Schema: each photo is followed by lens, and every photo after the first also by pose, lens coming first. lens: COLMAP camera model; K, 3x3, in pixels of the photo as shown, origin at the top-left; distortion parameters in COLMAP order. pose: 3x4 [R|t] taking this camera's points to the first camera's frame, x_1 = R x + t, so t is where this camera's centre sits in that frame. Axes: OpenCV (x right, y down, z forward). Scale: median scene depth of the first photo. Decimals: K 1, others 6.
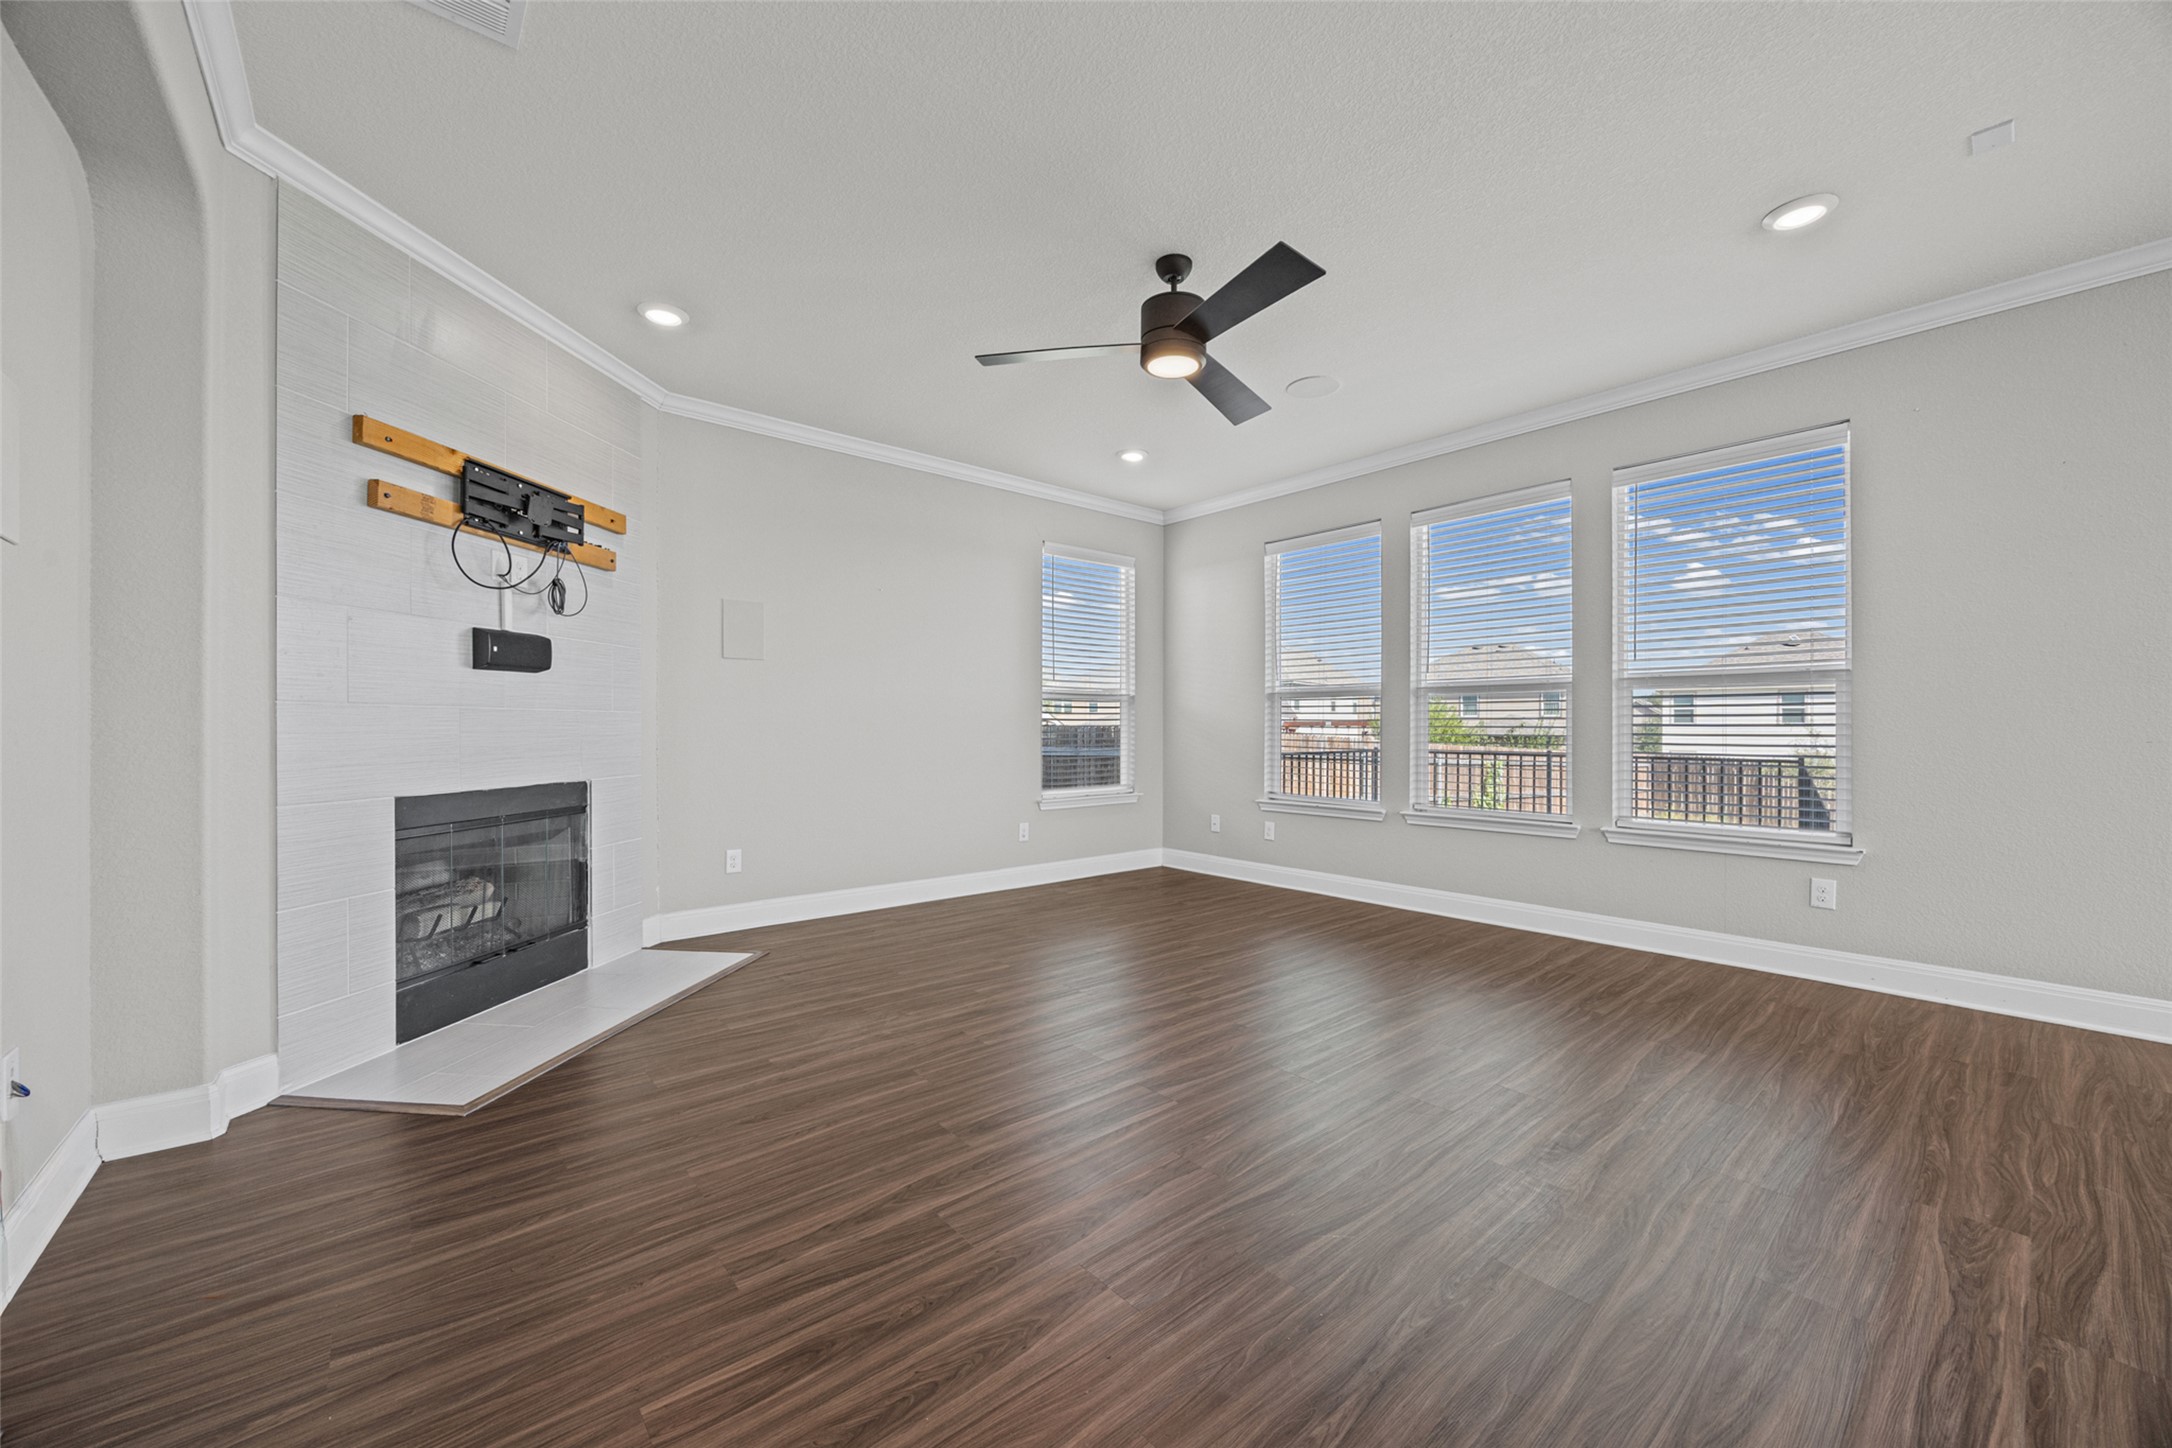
lens RADIAL K [[831.4, 0, 1084.7], [0, 831.4, 730.9], [0, 0, 1]] dist [-0.004071, -0.001027]
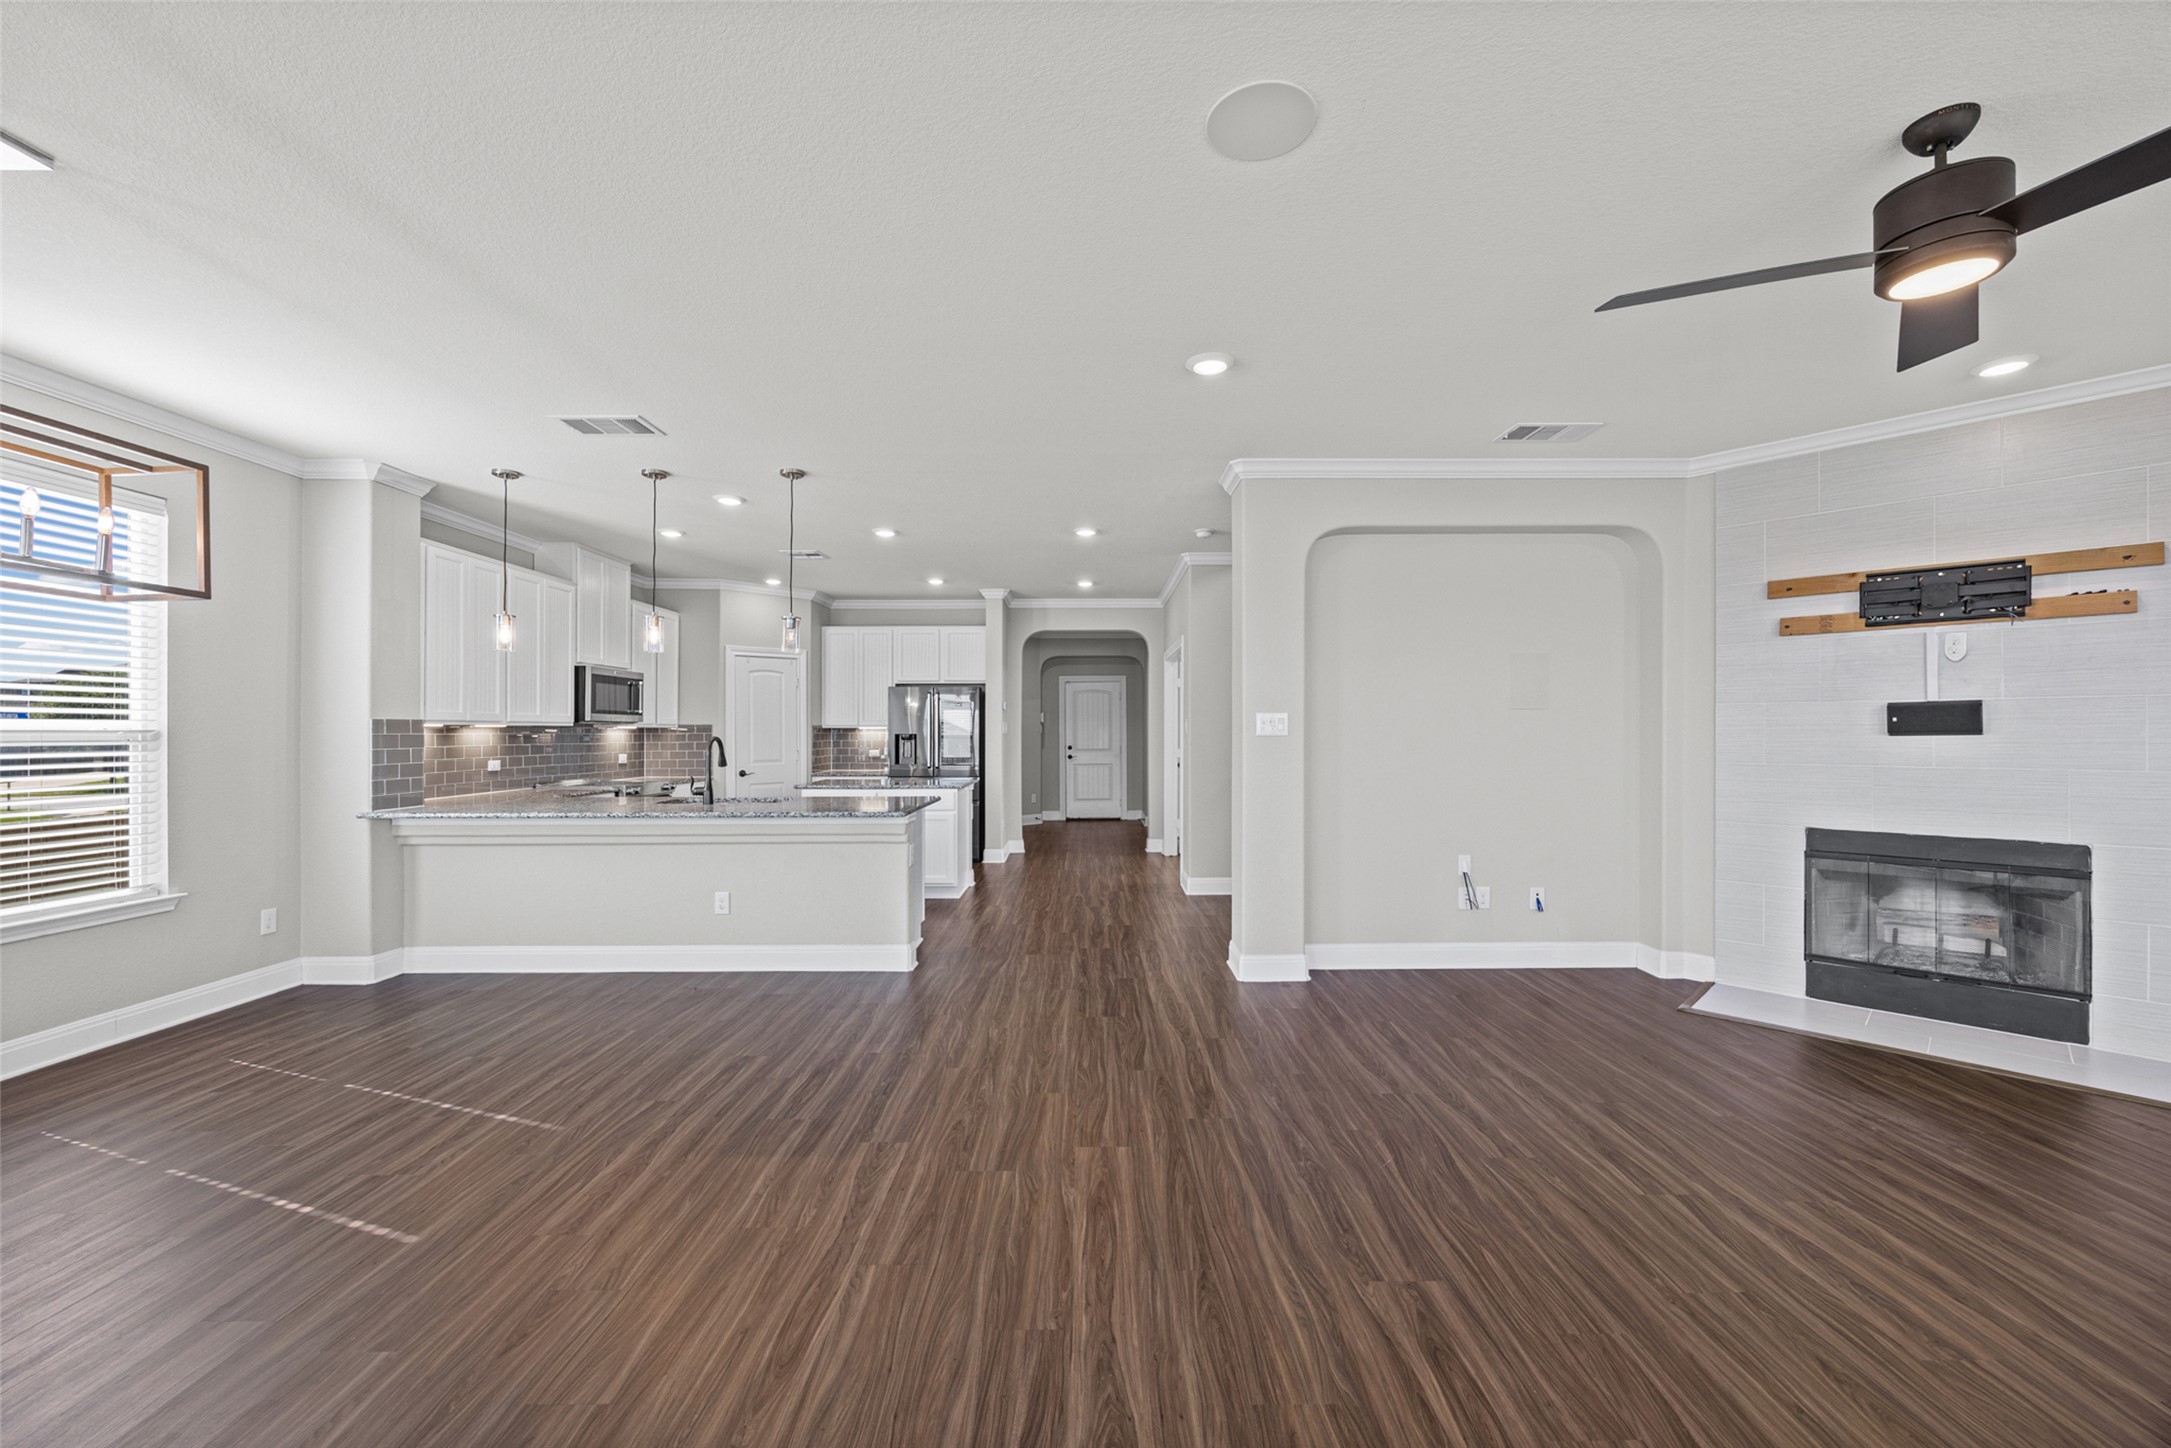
lens RADIAL K [[831.1, 0, 1077.2], [0, 831.1, 729.4], [0, 0, 1]] dist [-0.004071, -0.001027]
pose [[-0.657695, 0.000588, -0.753284, 0.649579], [0.001565, 0.999999, -0.000586, -0.054729], [0.753283, -0.001564, -0.657695, 0.571476]]
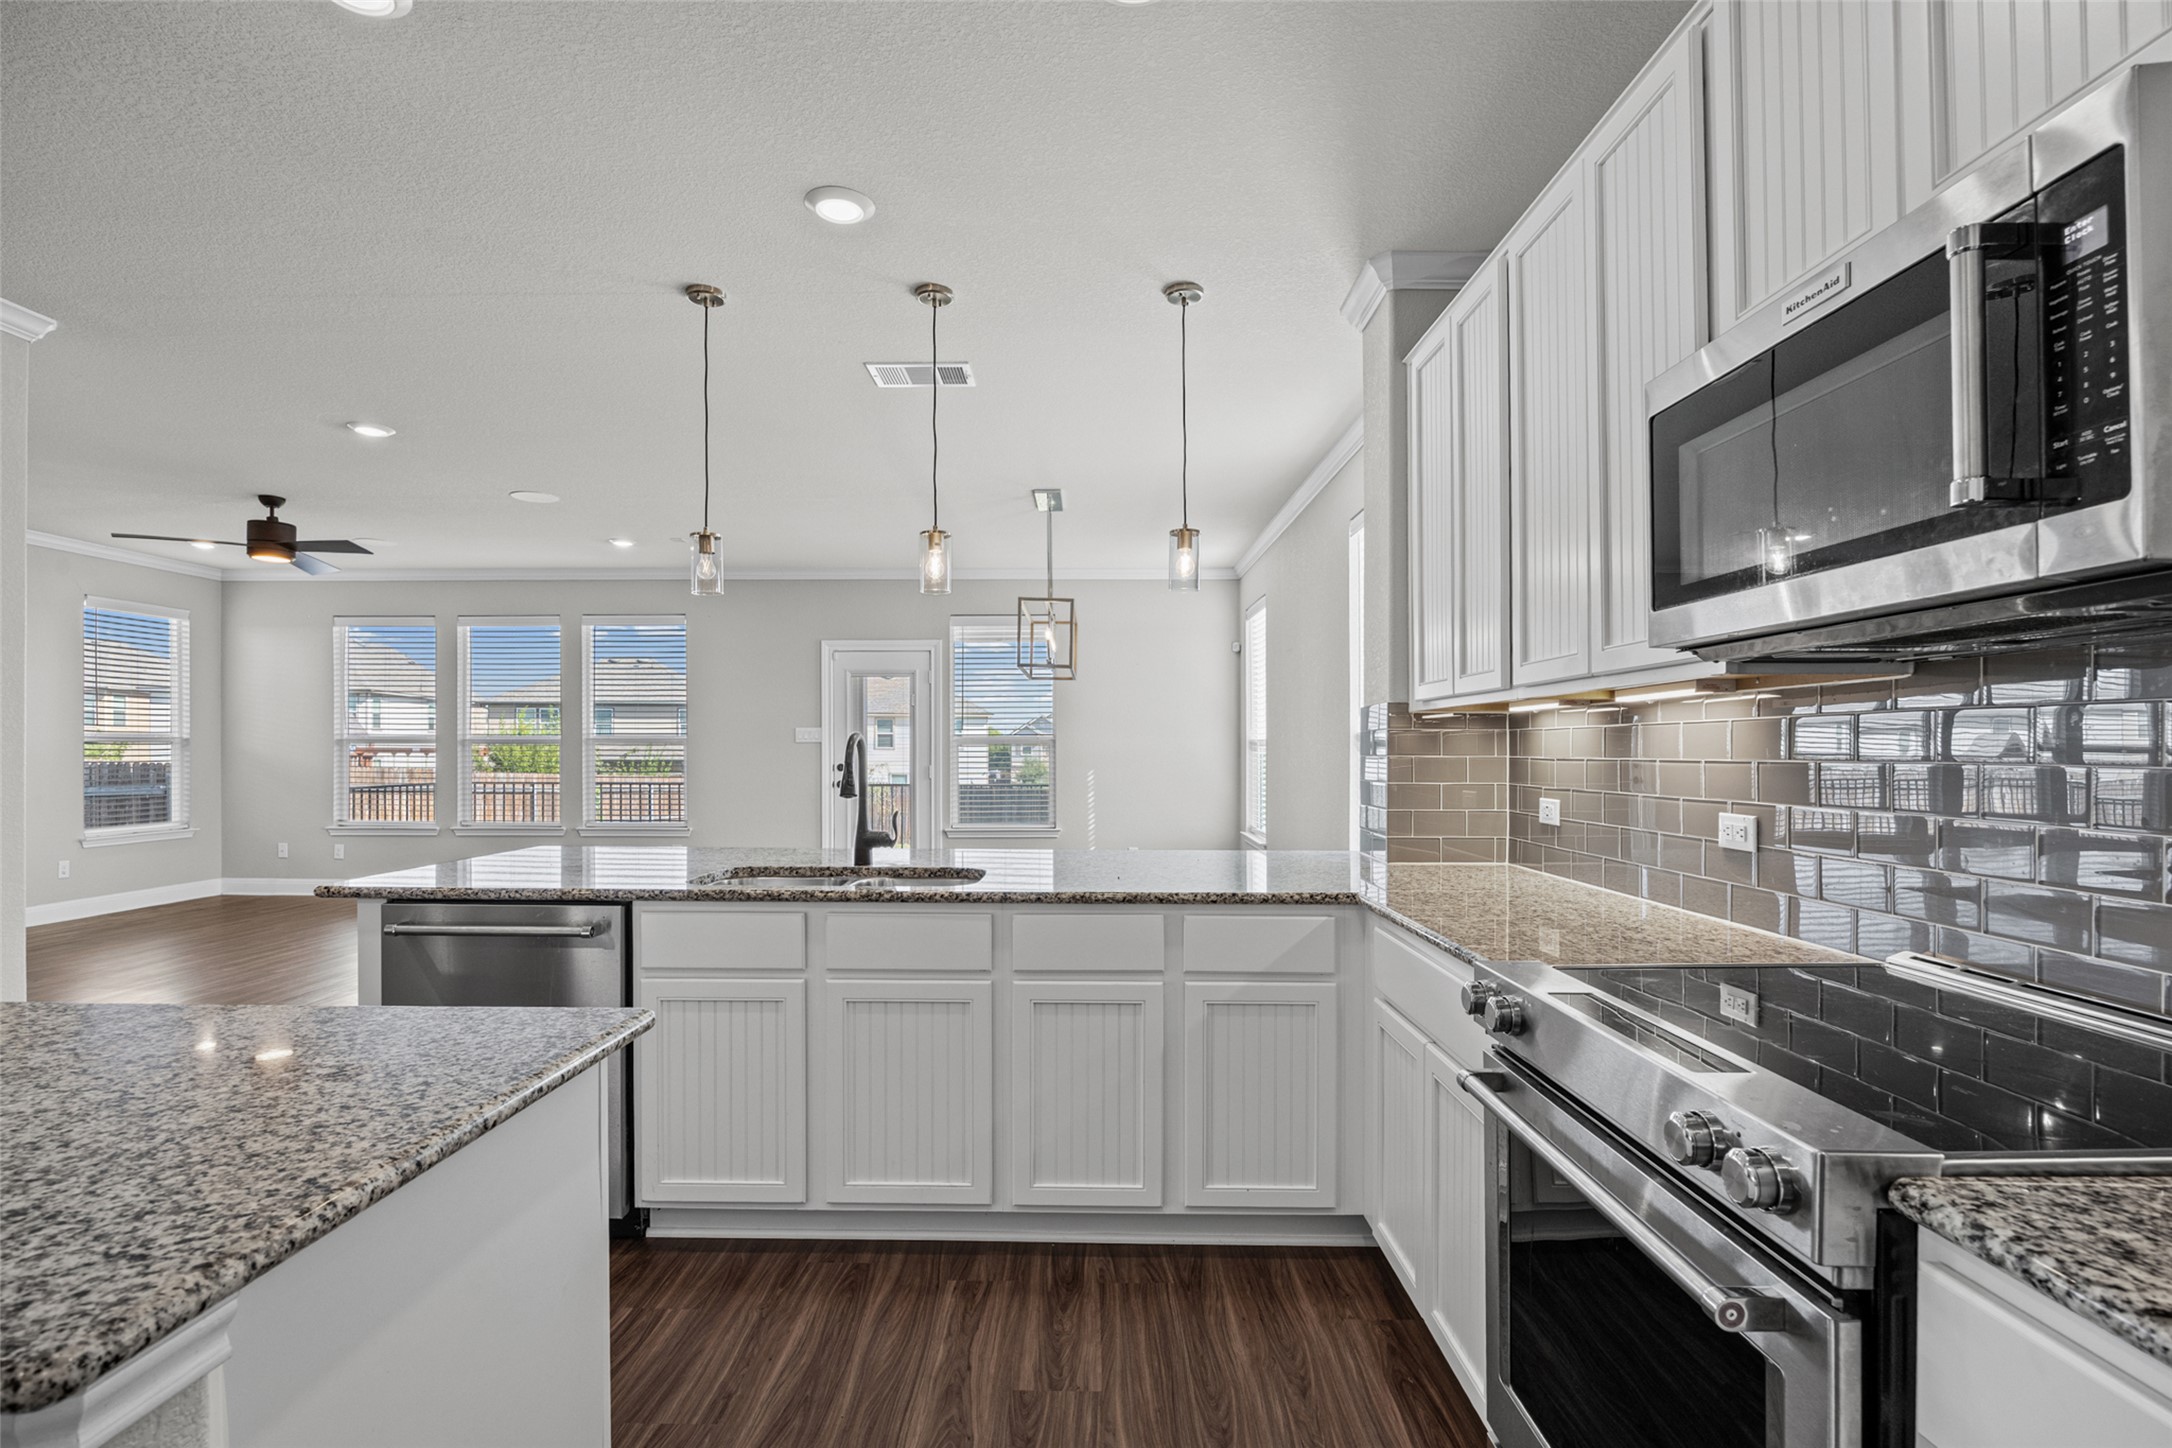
lens RADIAL K [[1022.5, 0, 1068.7], [0, 1022.5, 765.5], [0, 0, 1]] dist [-0.008862, -0.000121]
pose [[0.663806, -0.008638, 0.747855, -0.229772], [-0.001888, 0.999911, 0.013225, -0.035405], [-0.747903, -0.010191, 0.663730, -0.993499]]
